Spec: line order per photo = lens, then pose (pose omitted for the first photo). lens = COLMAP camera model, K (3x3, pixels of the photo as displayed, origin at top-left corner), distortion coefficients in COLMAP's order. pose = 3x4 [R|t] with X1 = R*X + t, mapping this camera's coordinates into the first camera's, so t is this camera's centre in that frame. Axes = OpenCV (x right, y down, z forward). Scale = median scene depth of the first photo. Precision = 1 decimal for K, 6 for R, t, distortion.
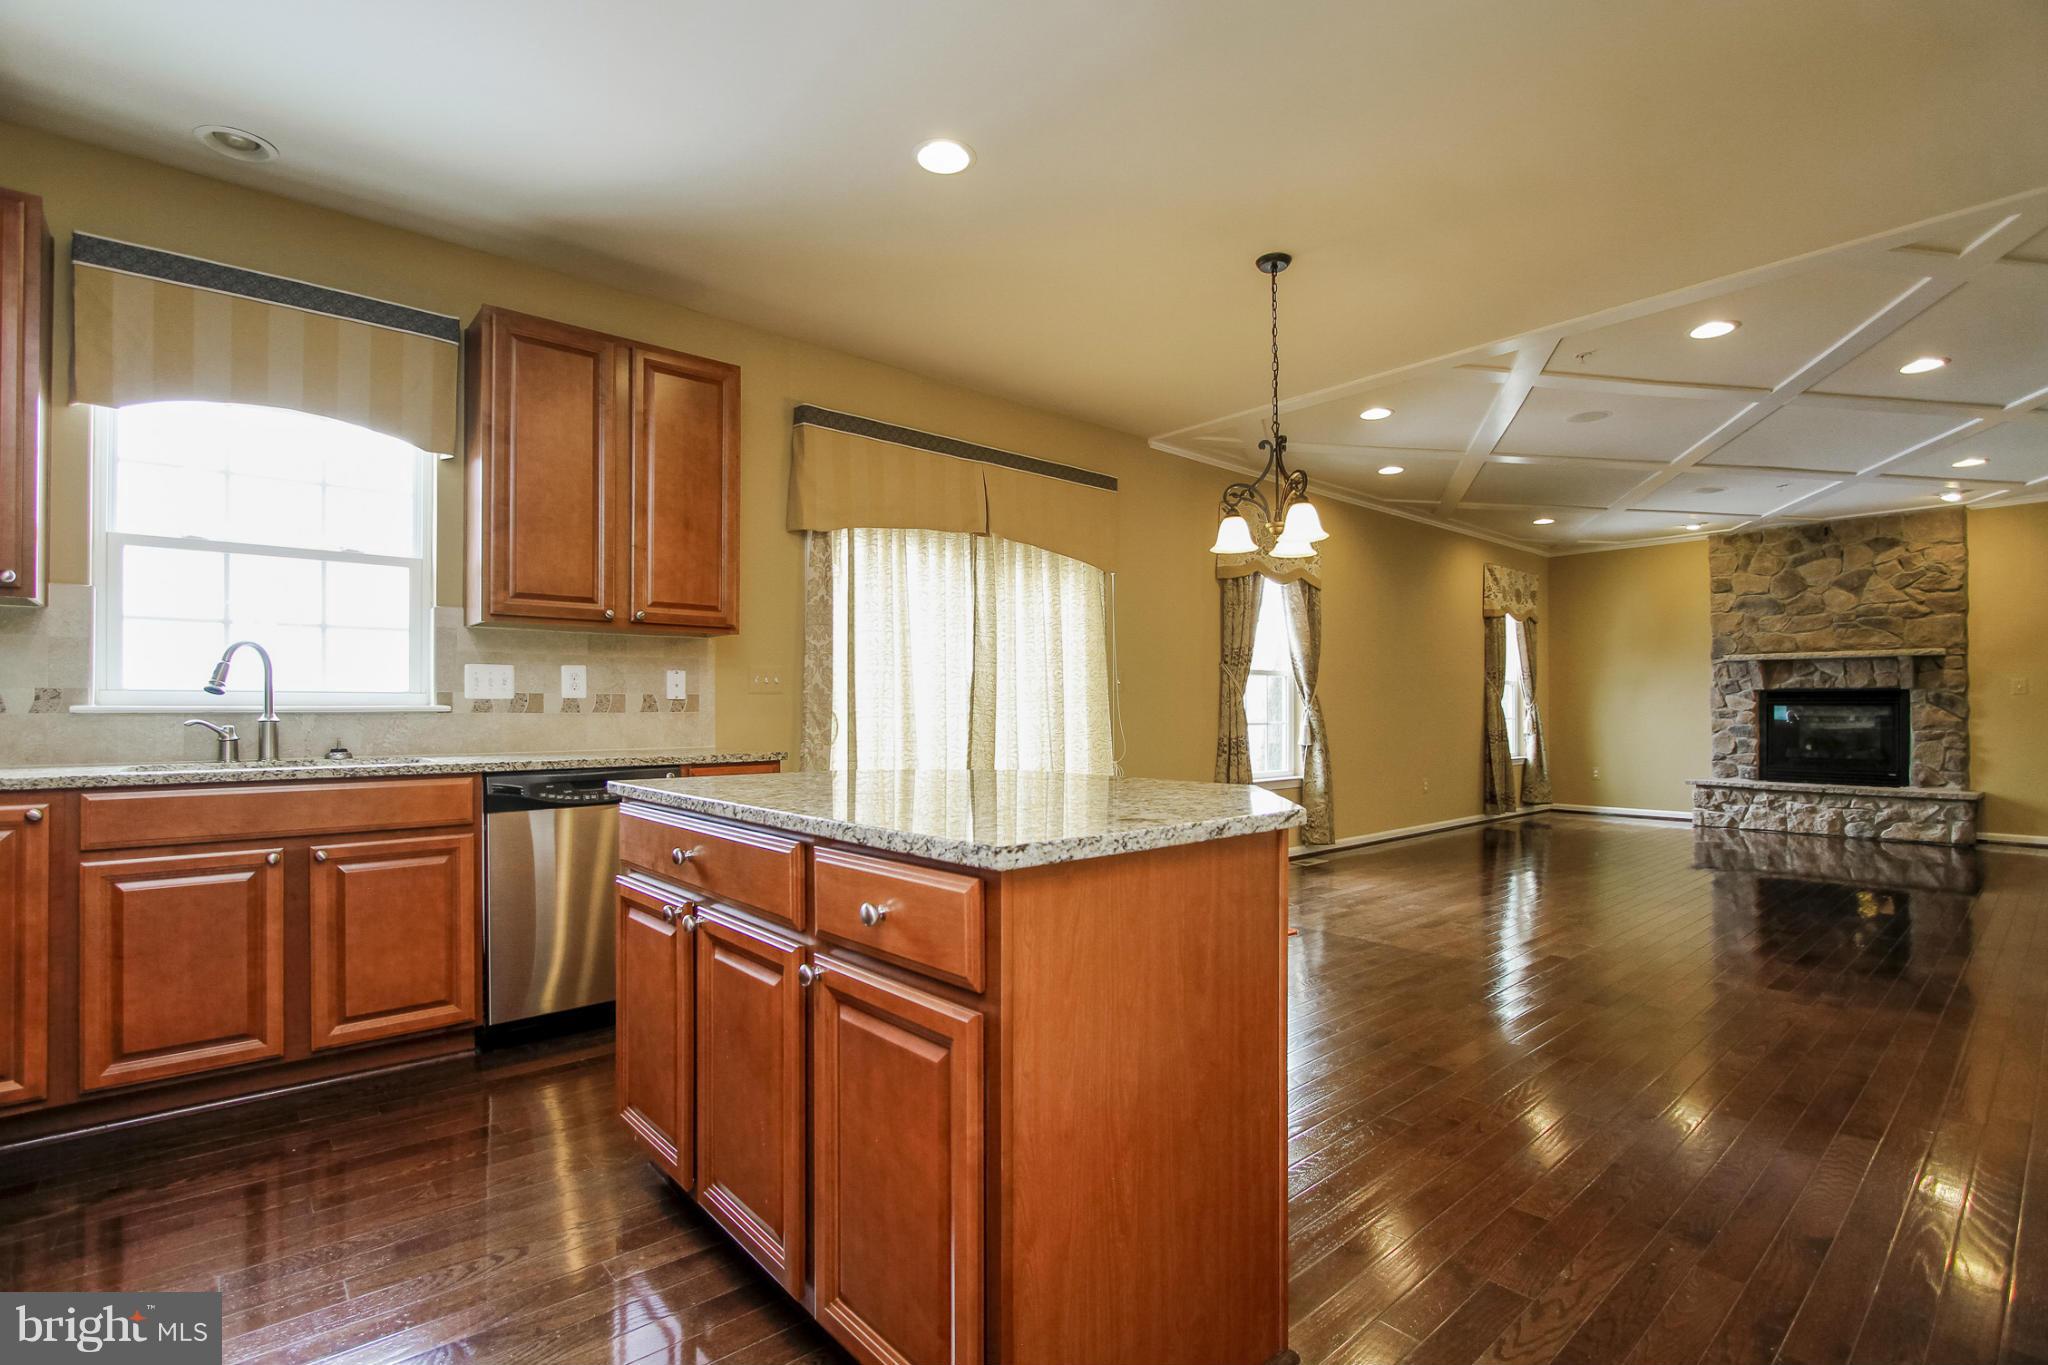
lens RADIAL K [[951.1, 0, 1023.2], [0, 951.1, 713.2], [0, 0, 1]] dist [-0.022216, -0.000011]
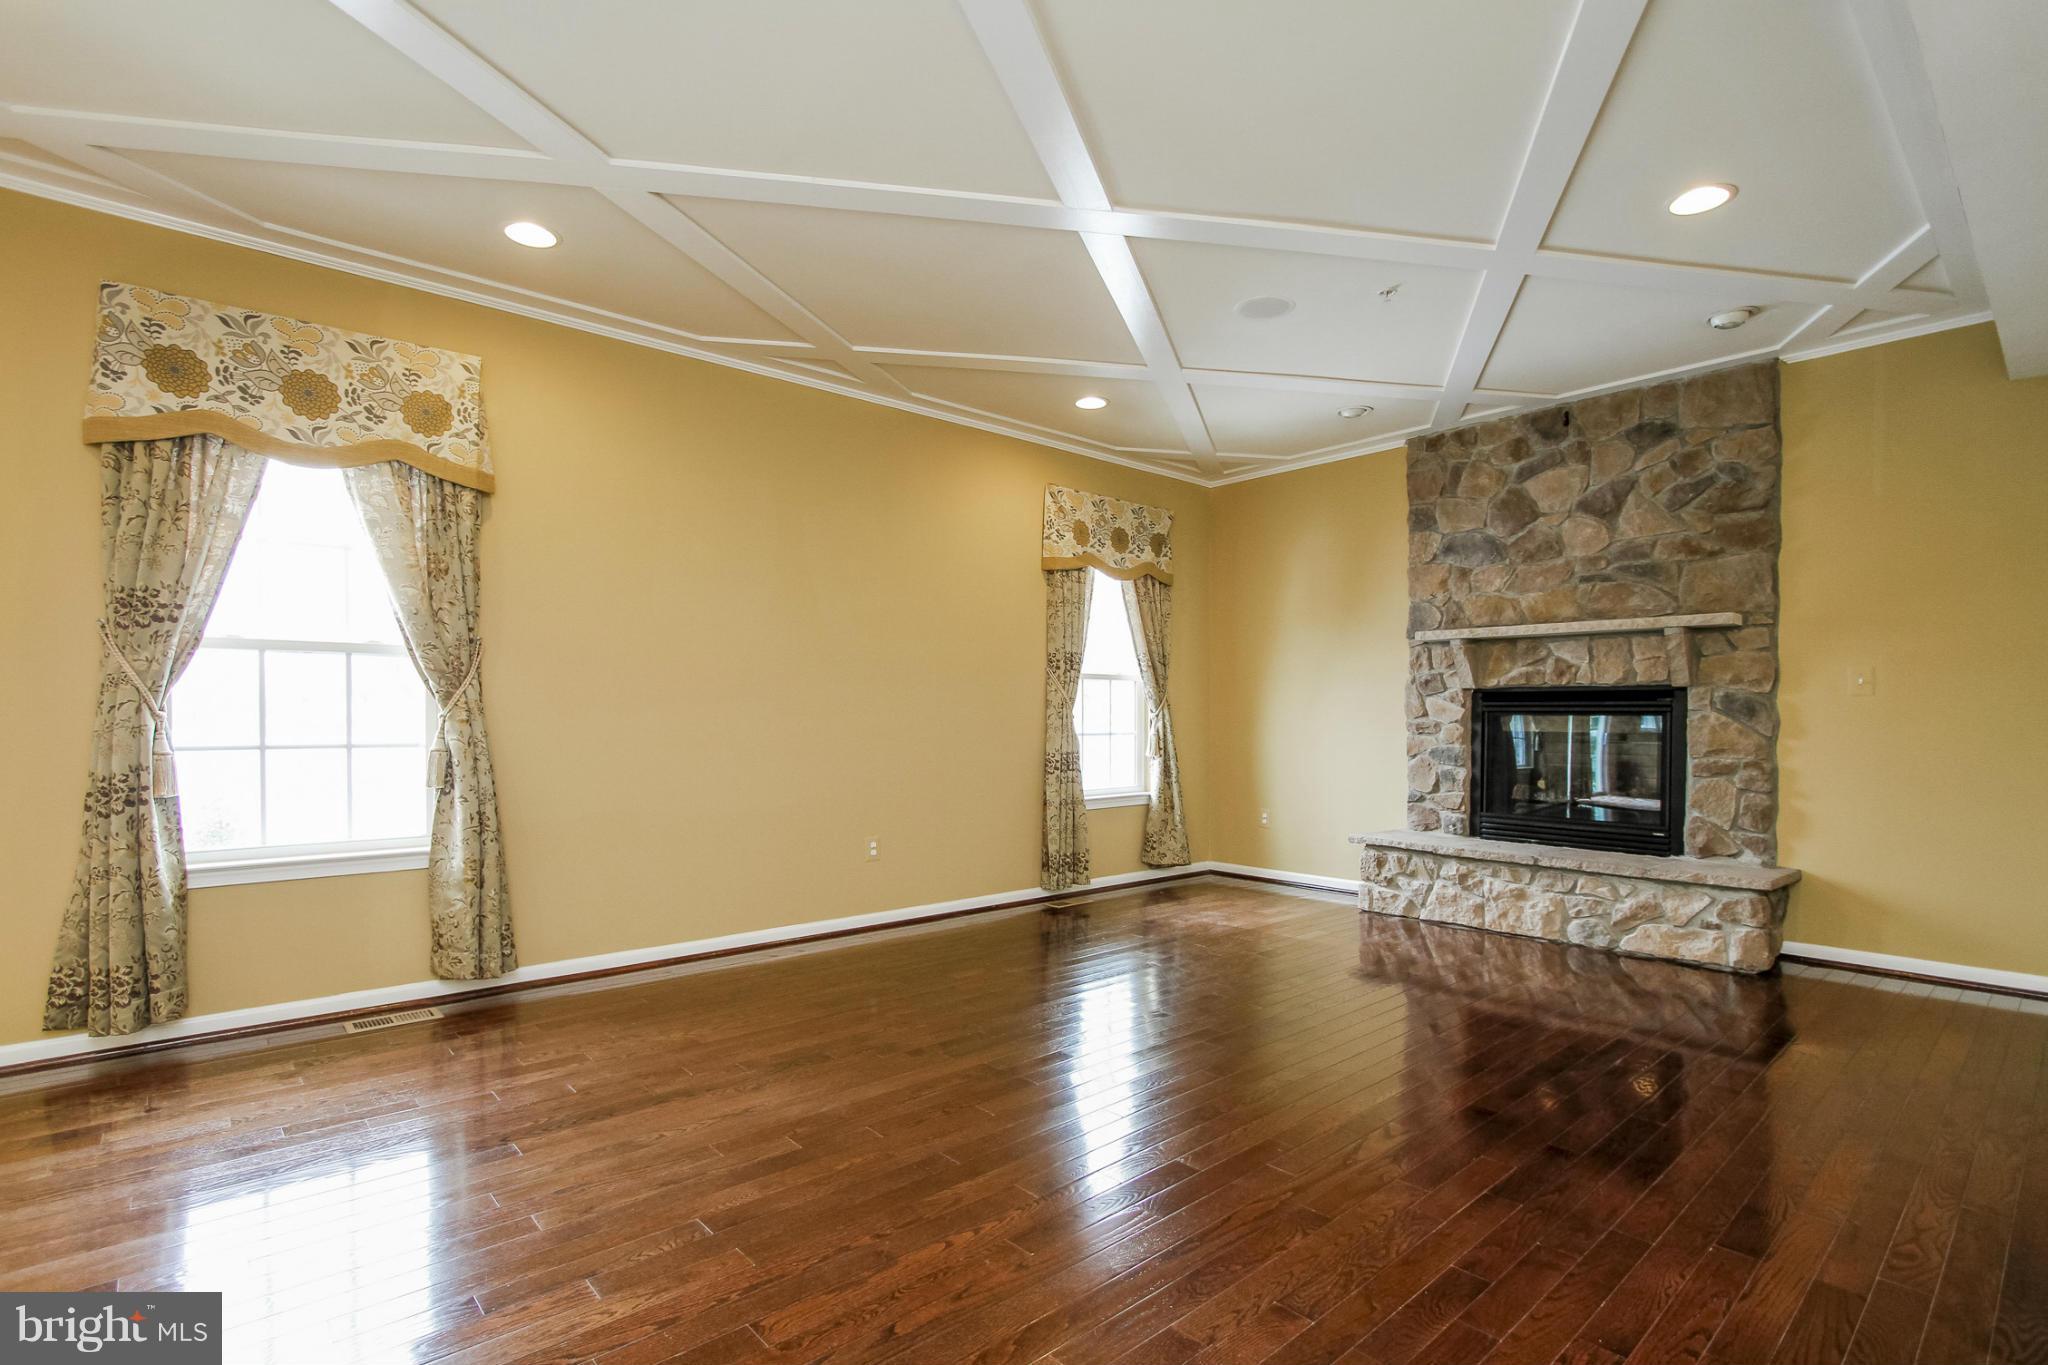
lens RADIAL K [[951.1, 0, 1052.0], [0, 951.1, 742.3], [0, 0, 1]] dist [-0.022216, -0.000011]
pose [[0.999885, 0.001246, 0.015101, 0.570675], [-0.001569, 0.999770, 0.021398, -0.002950], [-0.015071, -0.021420, 0.999657, 0.440079]]
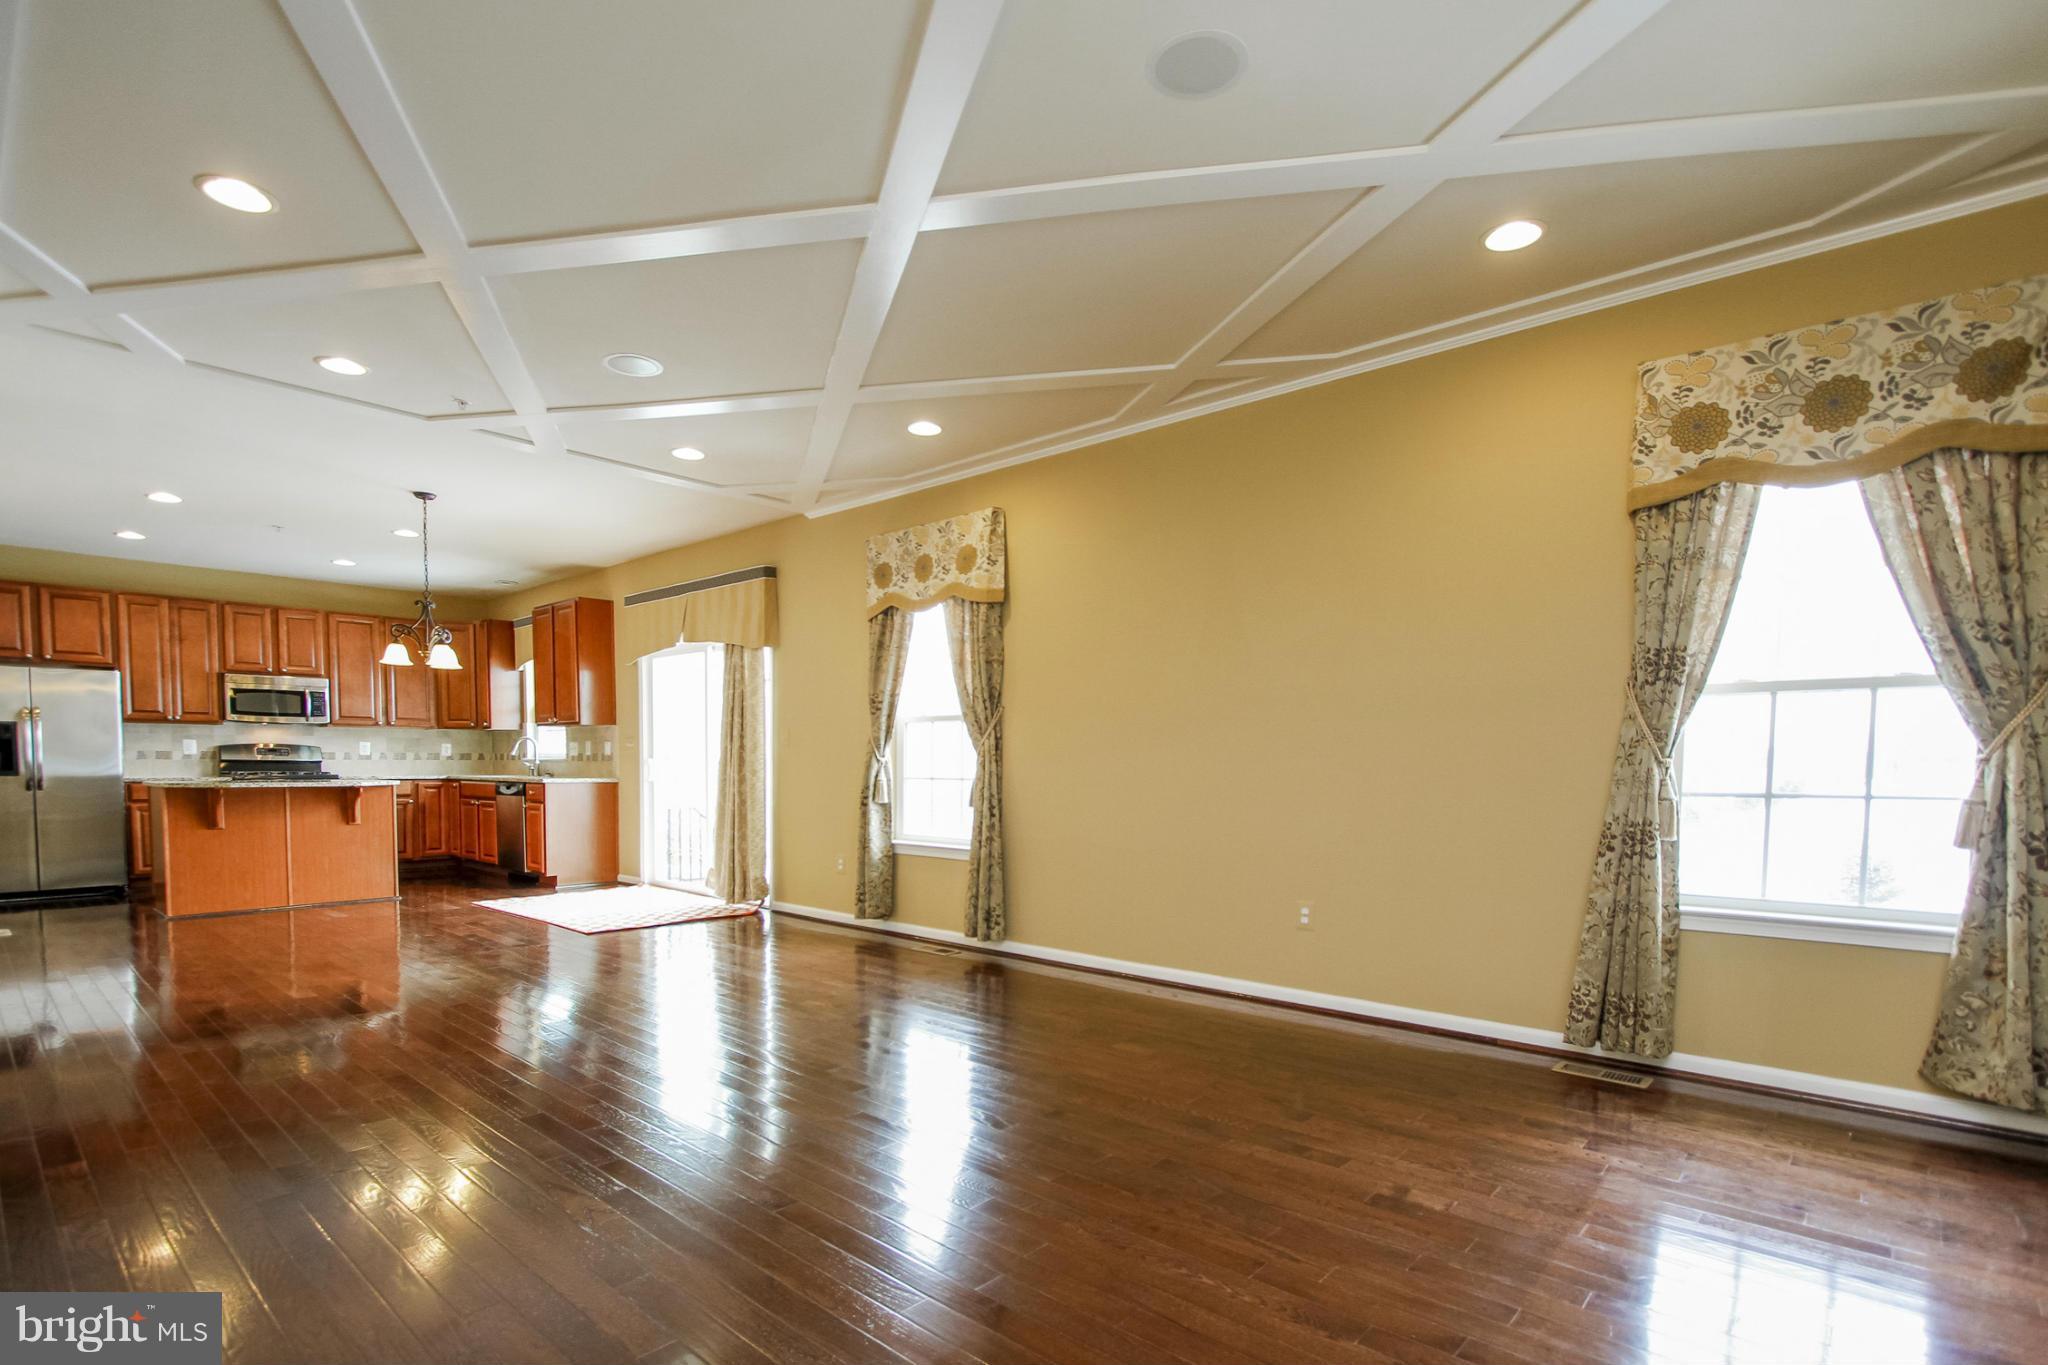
lens RADIAL K [[1077.9, 0, 1051.0], [0, 1077.9, 806.8], [0, 0, 1]] dist [-0.002873, 0.005398]
pose [[0.098539, 0.043003, -0.994204, 1.018169], [-0.008225, 0.999067, 0.042398, -0.004671], [0.995099, 0.003999, 0.098801, 0.836963]]
